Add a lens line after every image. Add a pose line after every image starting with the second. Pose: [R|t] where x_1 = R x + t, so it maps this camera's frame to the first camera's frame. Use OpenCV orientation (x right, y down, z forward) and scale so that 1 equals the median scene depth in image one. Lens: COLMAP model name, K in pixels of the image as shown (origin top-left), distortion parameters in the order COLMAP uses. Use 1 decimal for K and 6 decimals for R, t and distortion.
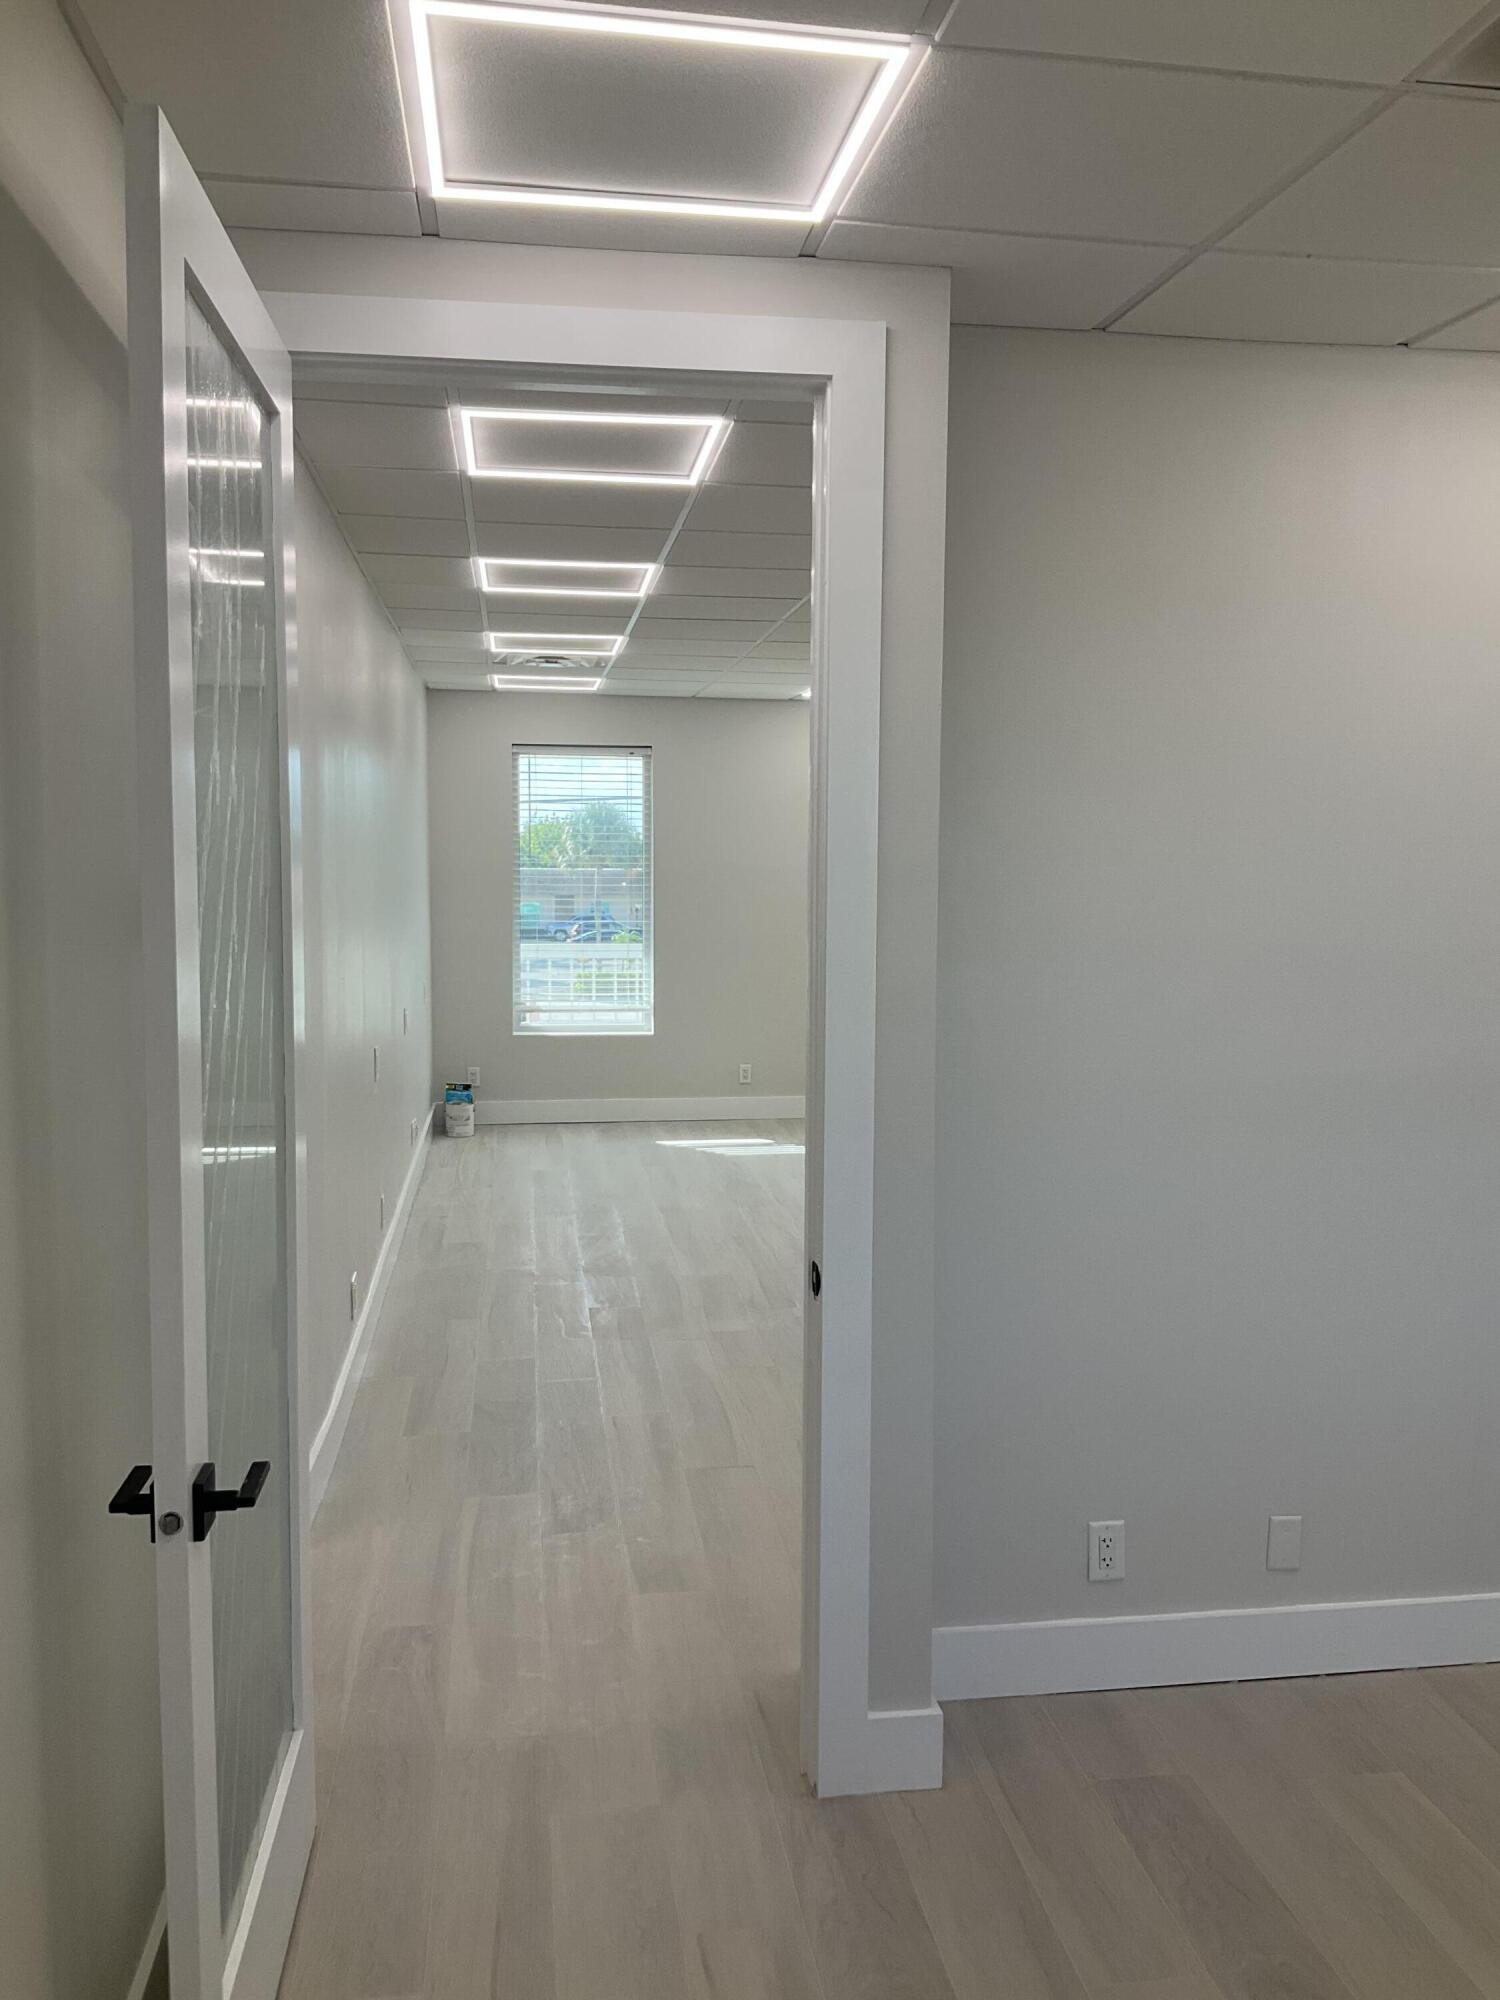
lens RADIAL K [[1650.7, 0, 760.3], [0, 1650.7, 988.5], [0, 0, 1]] dist [0.091610, -0.194458]
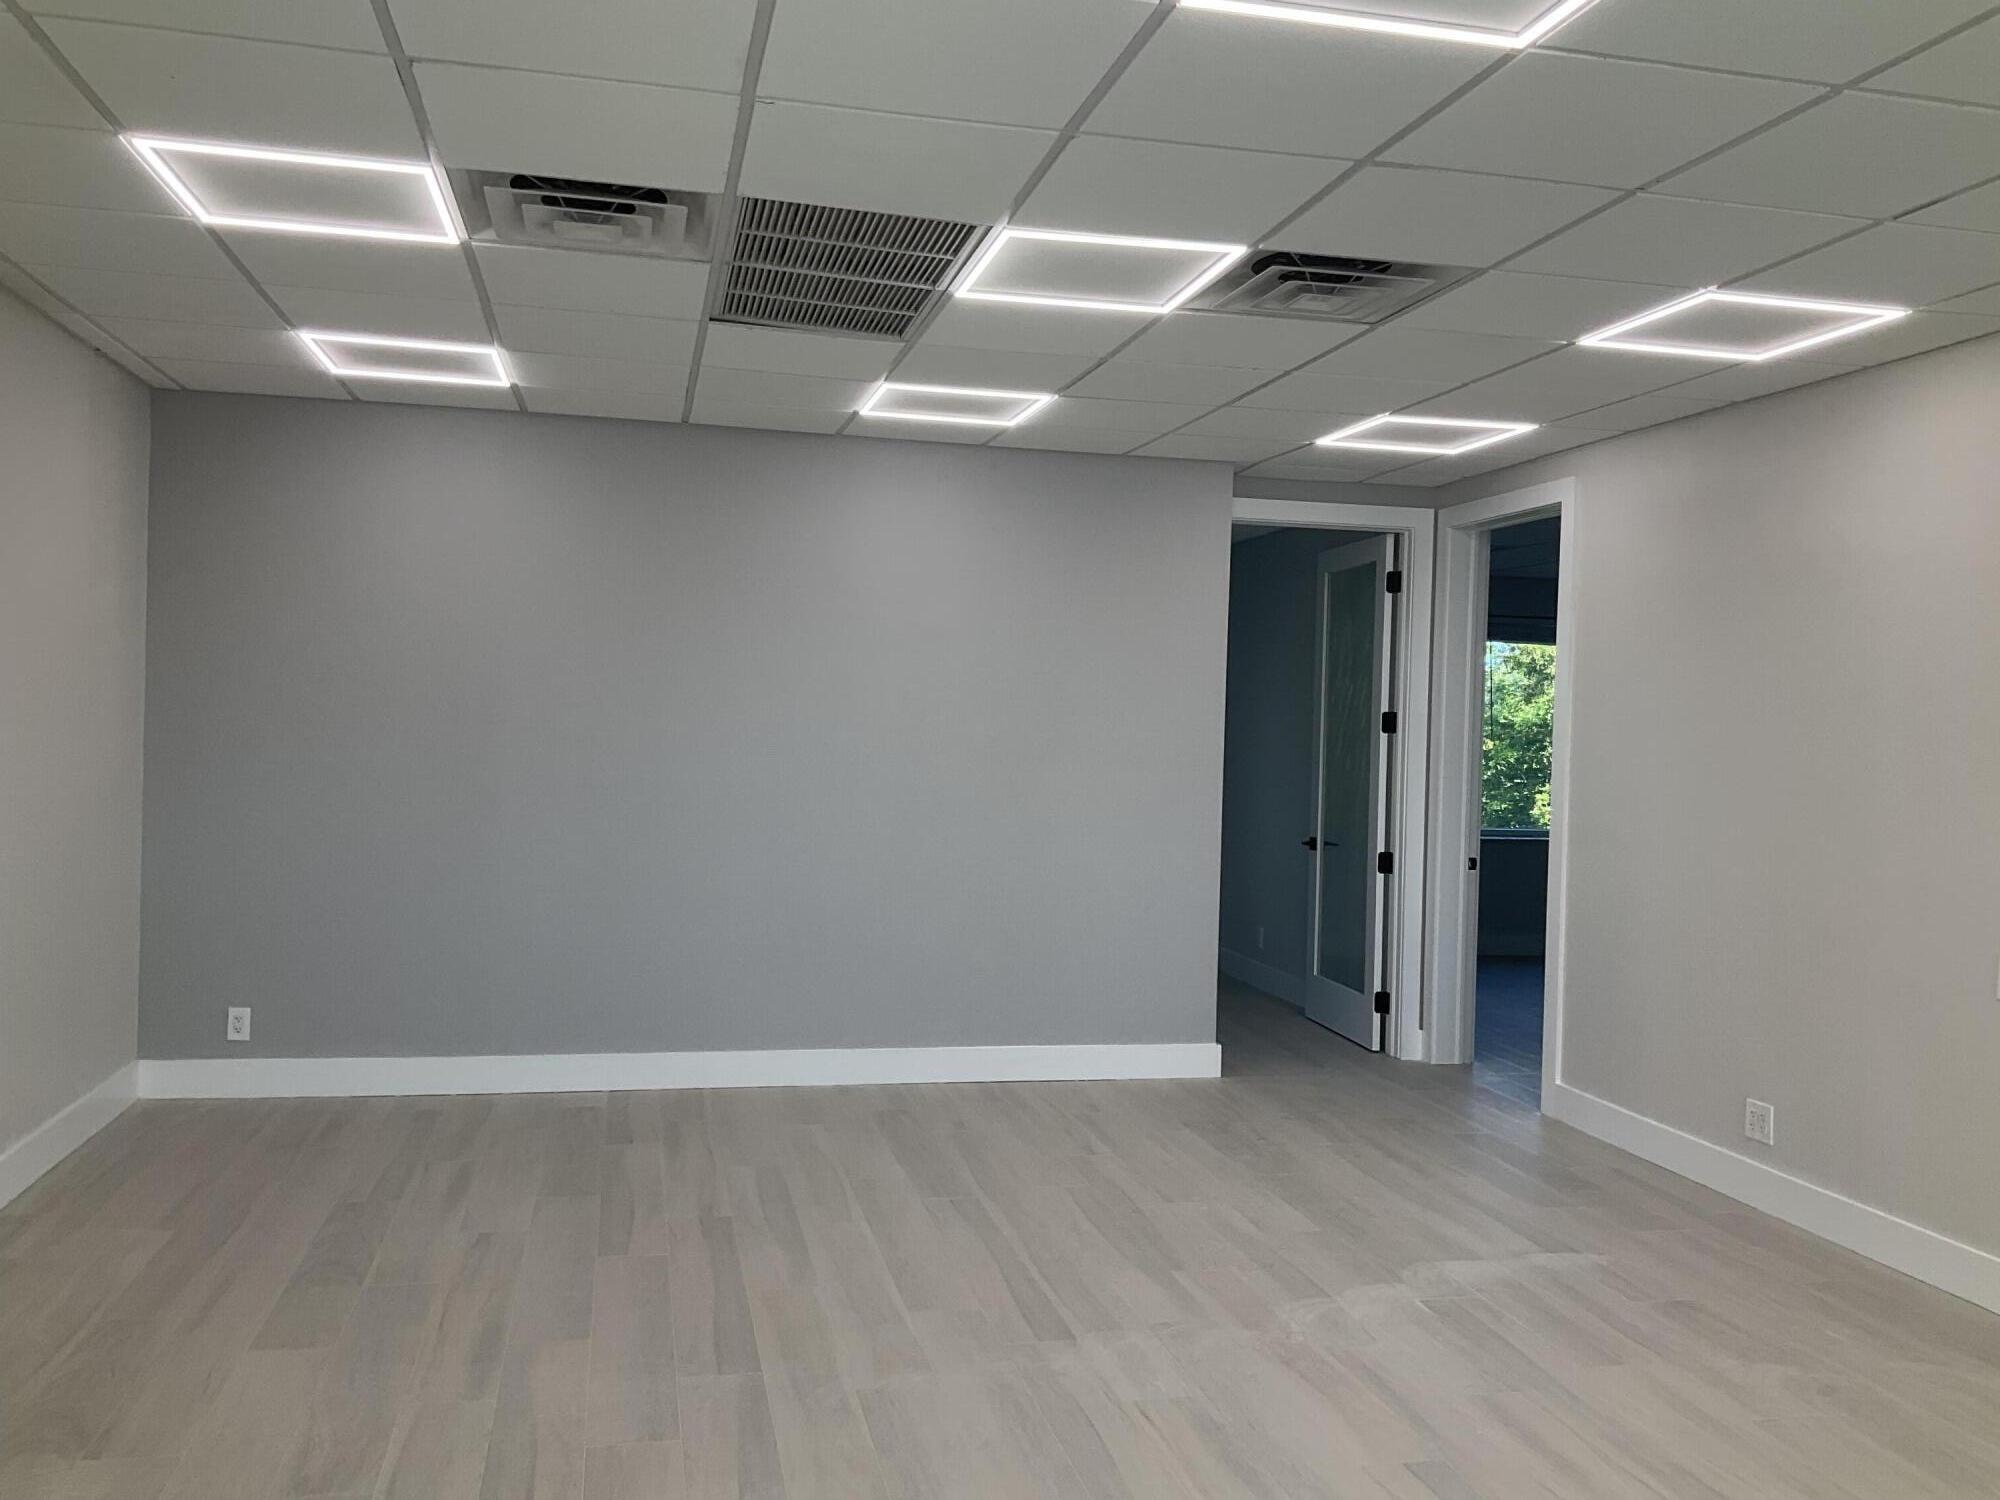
lens RADIAL K [[1650.7, 0, 999.5], [0, 1650.7, 738.9], [0, 0, 1]] dist [0.091610, -0.194458]
pose [[-0.996574, -0.029973, -0.077081, 0.158415], [-0.036886, 0.995269, 0.089888, -0.064298], [0.074022, 0.092423, -0.992965, 1.007927]]
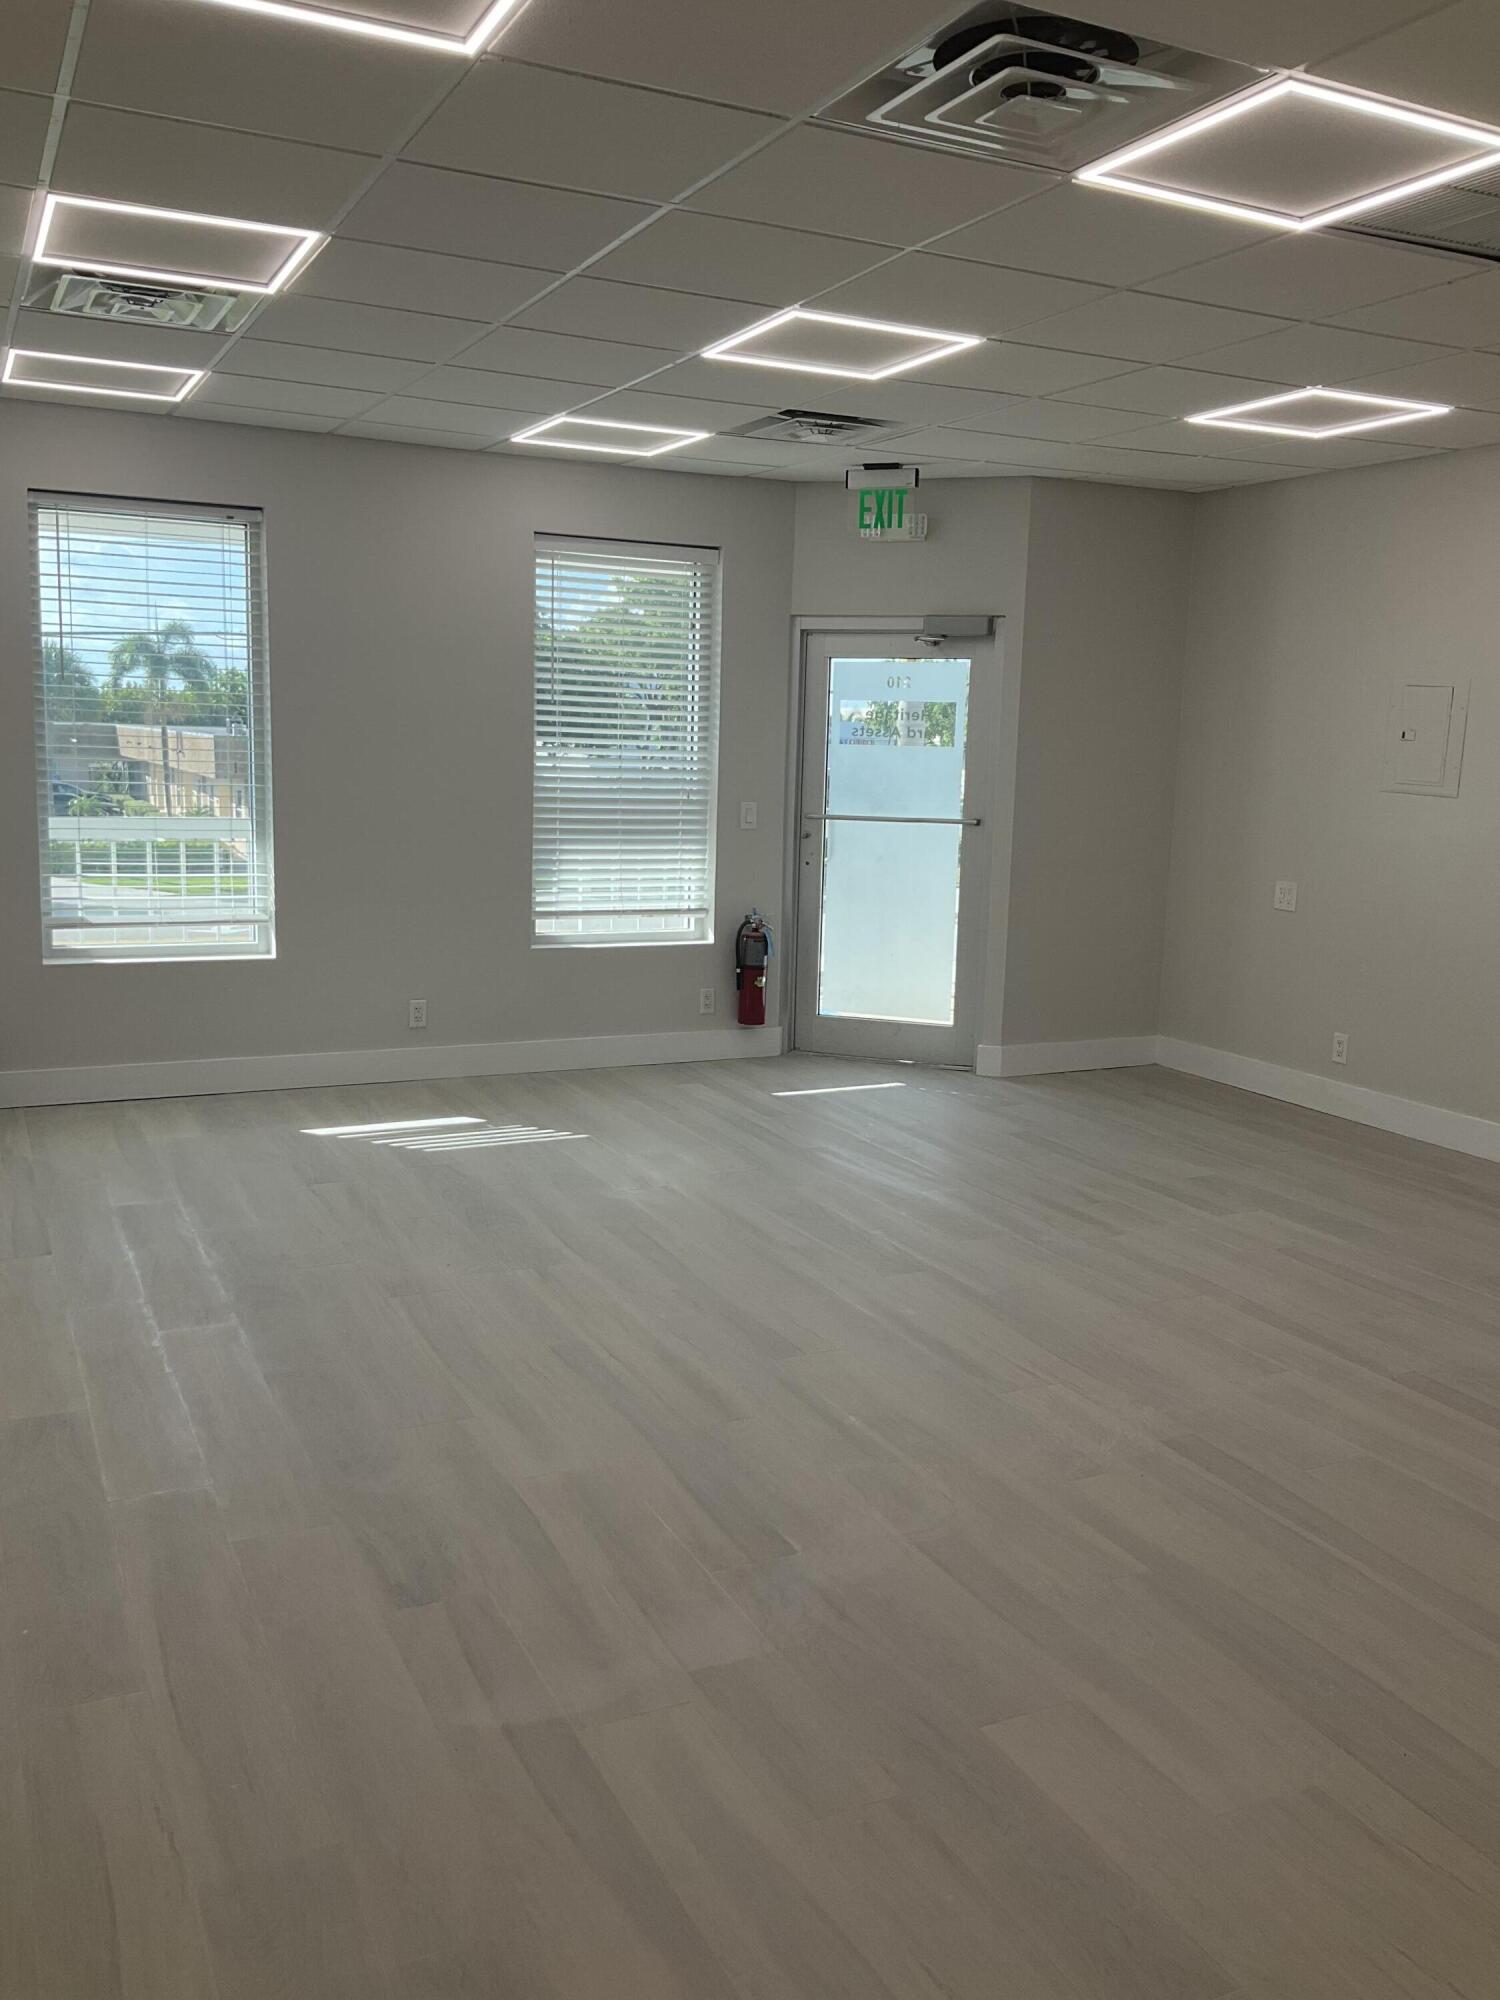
lens RADIAL K [[1650.7, 0, 760.3], [0, 1650.7, 988.5], [0, 0, 1]] dist [0.091610, -0.194458]
pose [[0.951803, -0.024855, 0.305700, -0.084712], [0.000678, 0.996879, 0.078942, -0.012477], [-0.306708, -0.074930, 0.948850, 0.319759]]
